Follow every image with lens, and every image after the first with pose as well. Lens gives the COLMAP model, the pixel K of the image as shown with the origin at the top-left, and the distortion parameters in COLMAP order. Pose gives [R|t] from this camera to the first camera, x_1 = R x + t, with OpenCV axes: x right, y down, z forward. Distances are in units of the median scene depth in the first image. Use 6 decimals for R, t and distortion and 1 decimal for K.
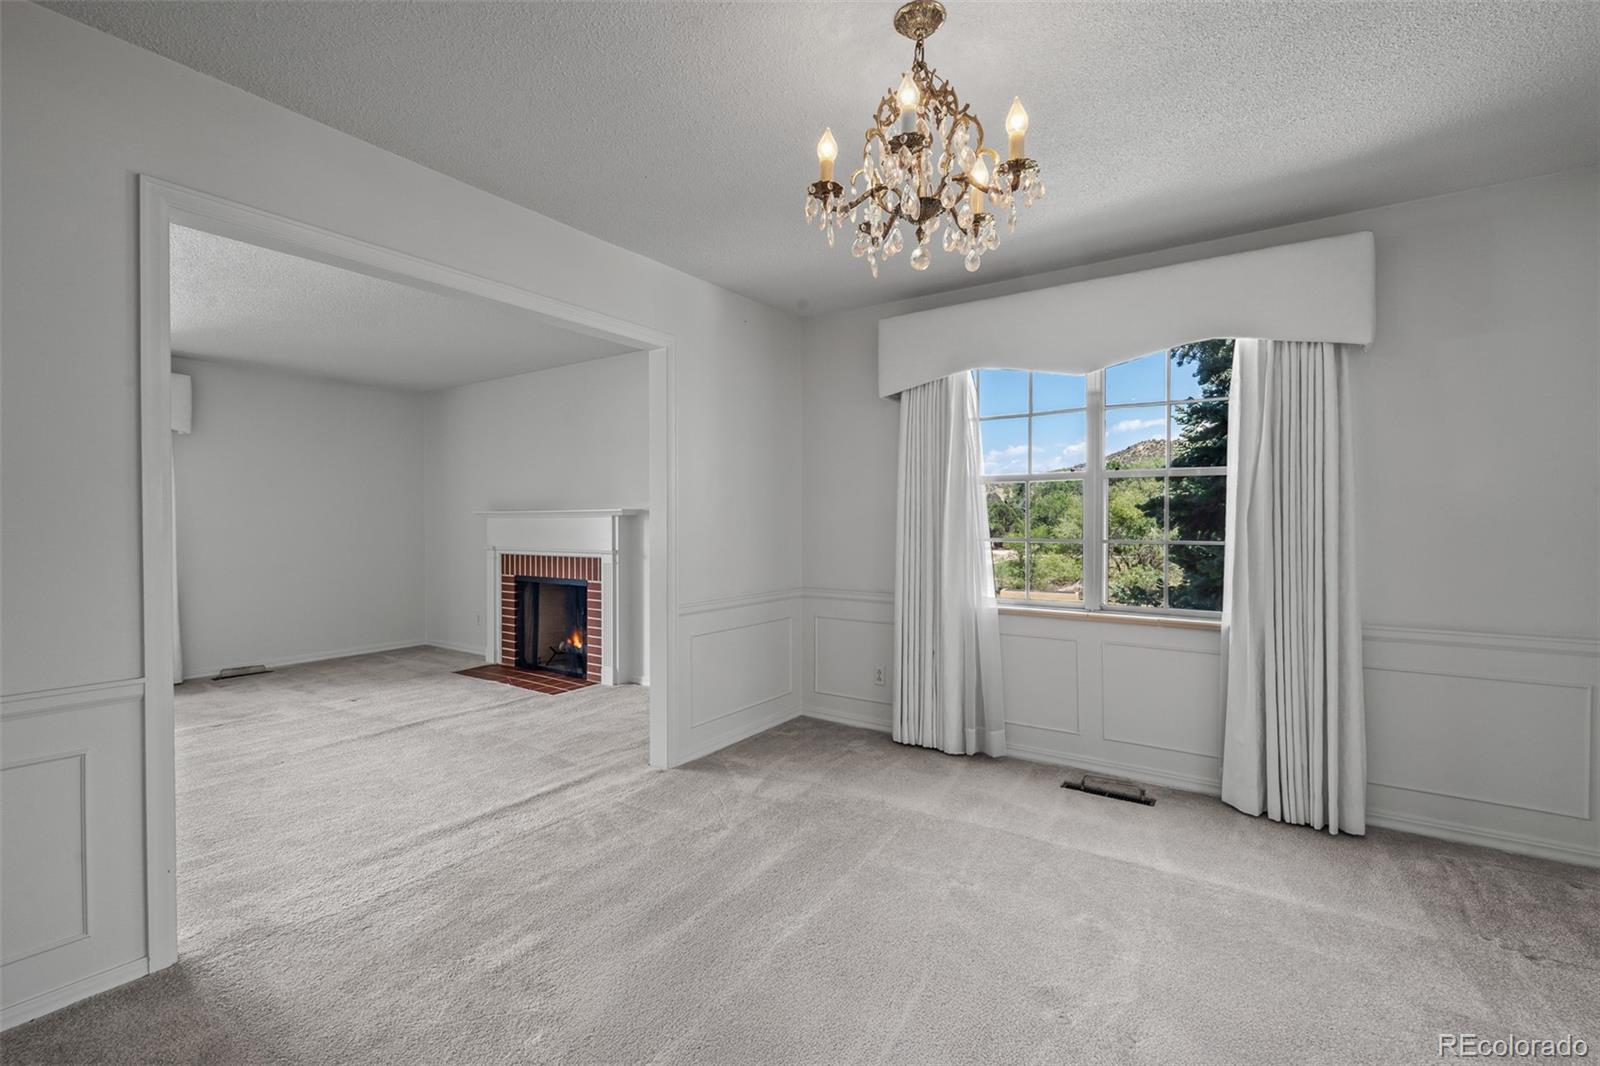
lens RADIAL K [[717.1, 0, 807.9], [0, 717.1, 527.3], [0, 0, 1]] dist [-0.007523, 0.002037]
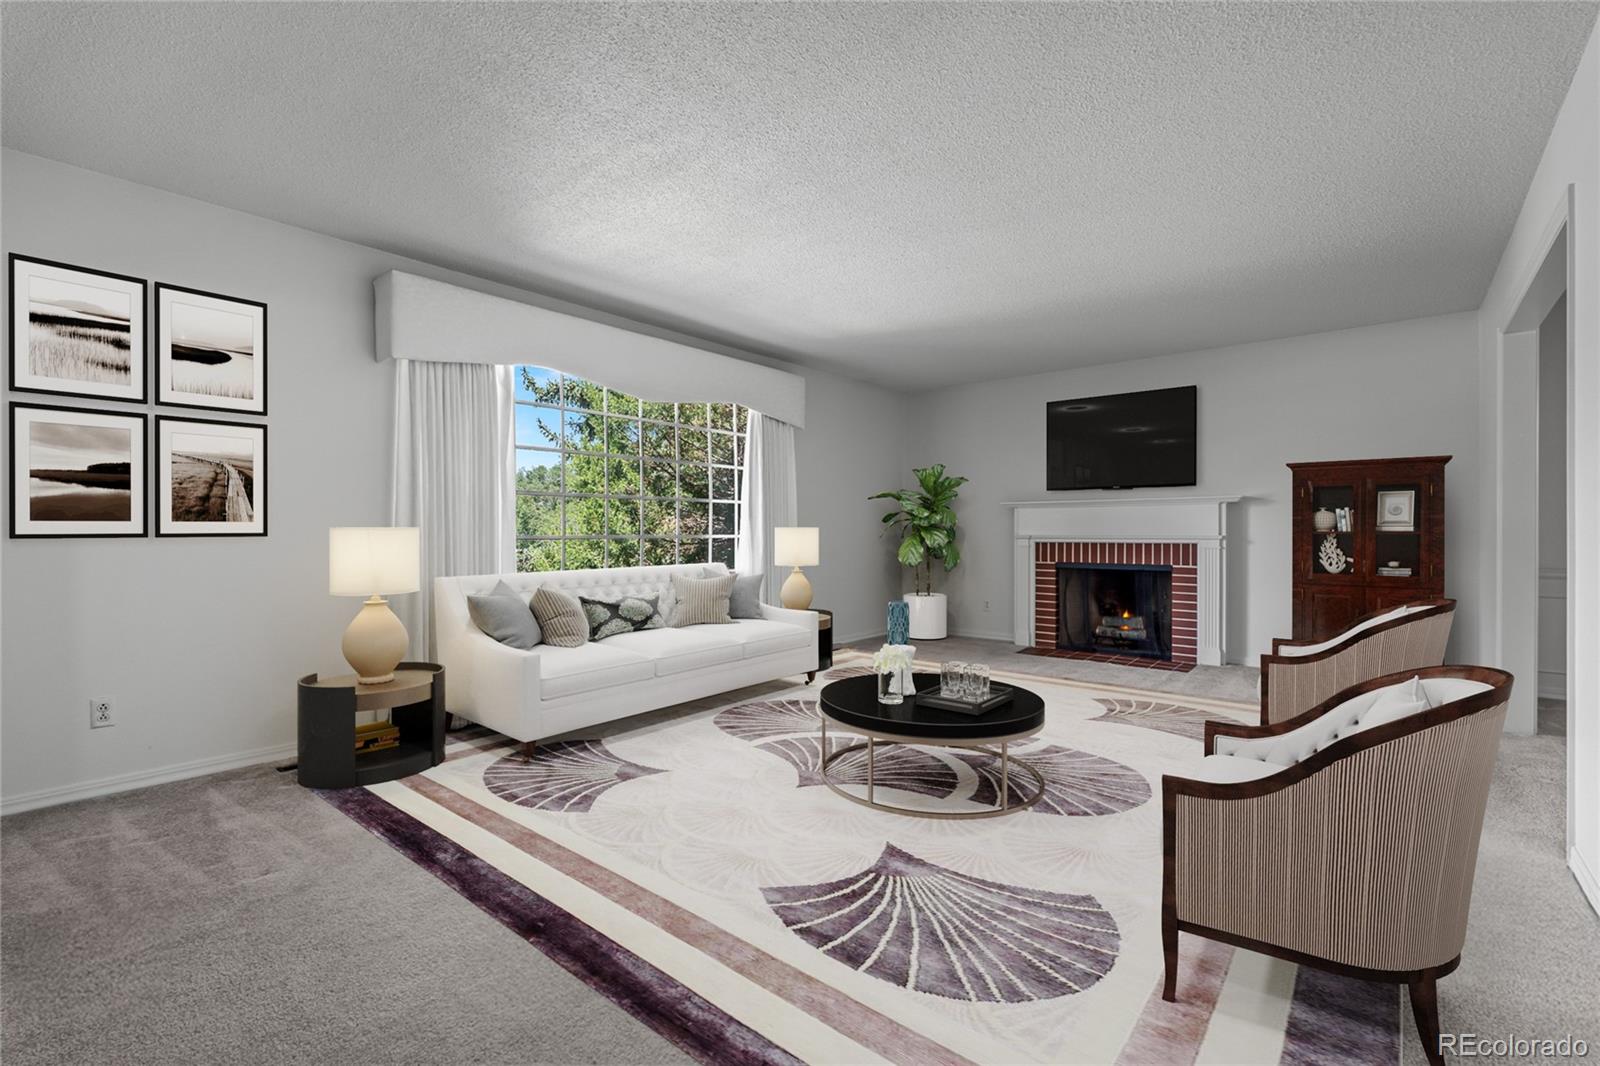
lens RADIAL K [[717.1, 0, 797.2], [0, 717.1, 528.4], [0, 0, 1]] dist [-0.007523, 0.002037]
pose [[0.994043, -0.002223, -0.108969, -0.735499], [0.001216, 0.999956, -0.009301, 0.028940], [0.108985, 0.009113, 0.994002, -0.095387]]
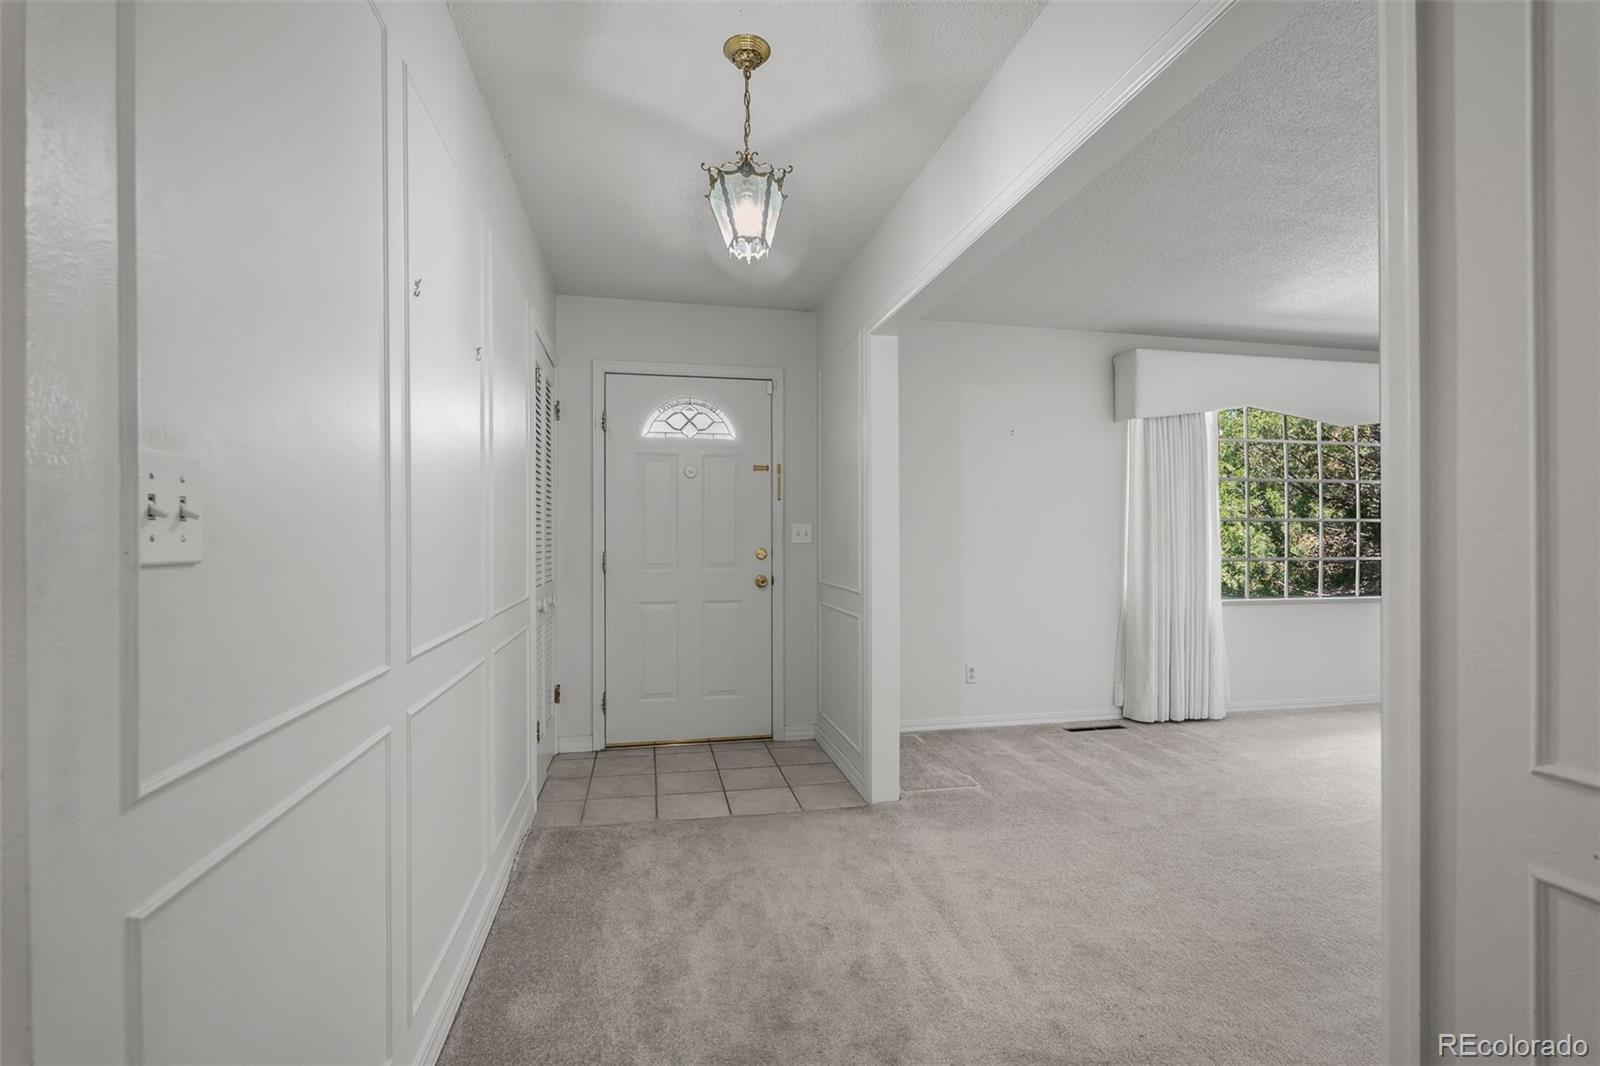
lens RADIAL K [[717.1, 0, 797.3], [0, 717.1, 533.8], [0, 0, 1]] dist [-0.007523, 0.002037]
pose [[0.723866, -0.006650, -0.689909, -0.882884], [-0.006612, 0.999841, -0.016575, 0.016772], [0.689909, 0.016560, 0.723707, -0.342620]]
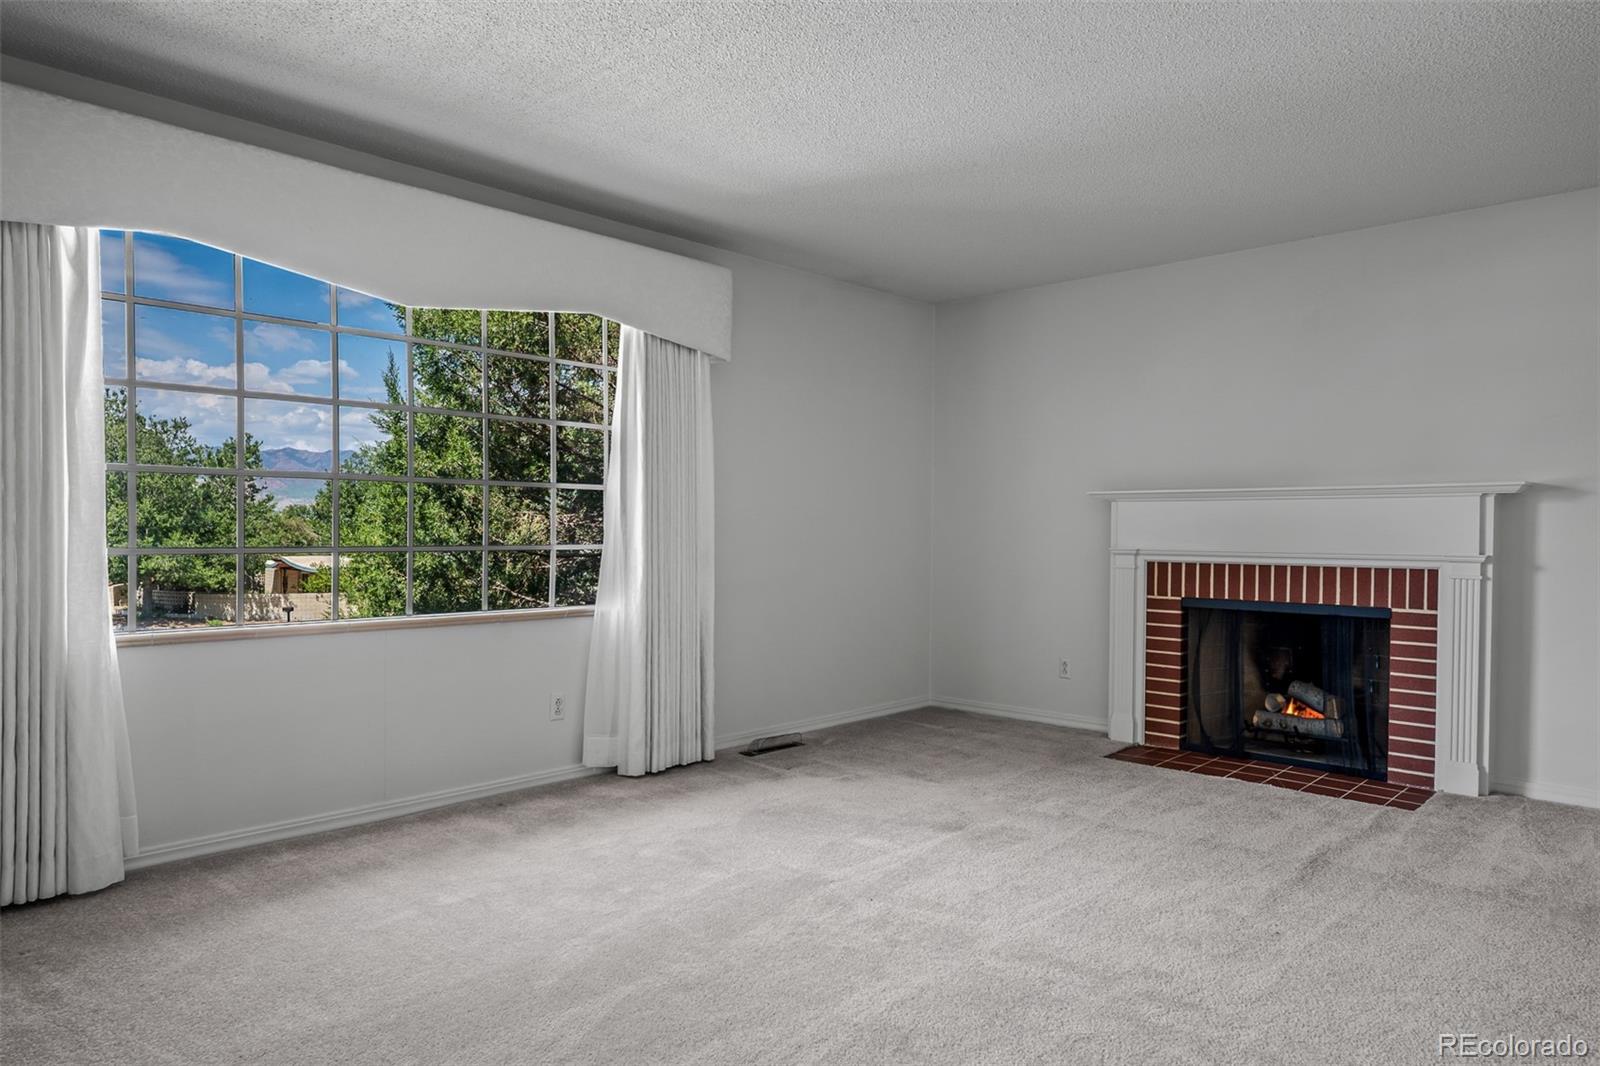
lens RADIAL K [[1036.1, 0, 799.4], [0, 1036.1, 540.7], [0, 0, 1]] dist [0.003617, 0.000916]
pose [[0.986385, 0.008257, -0.164244, -0.637265], [-0.007387, 0.999955, 0.005907, 0.018416], [0.164286, -0.004613, 0.986402, 0.104532]]
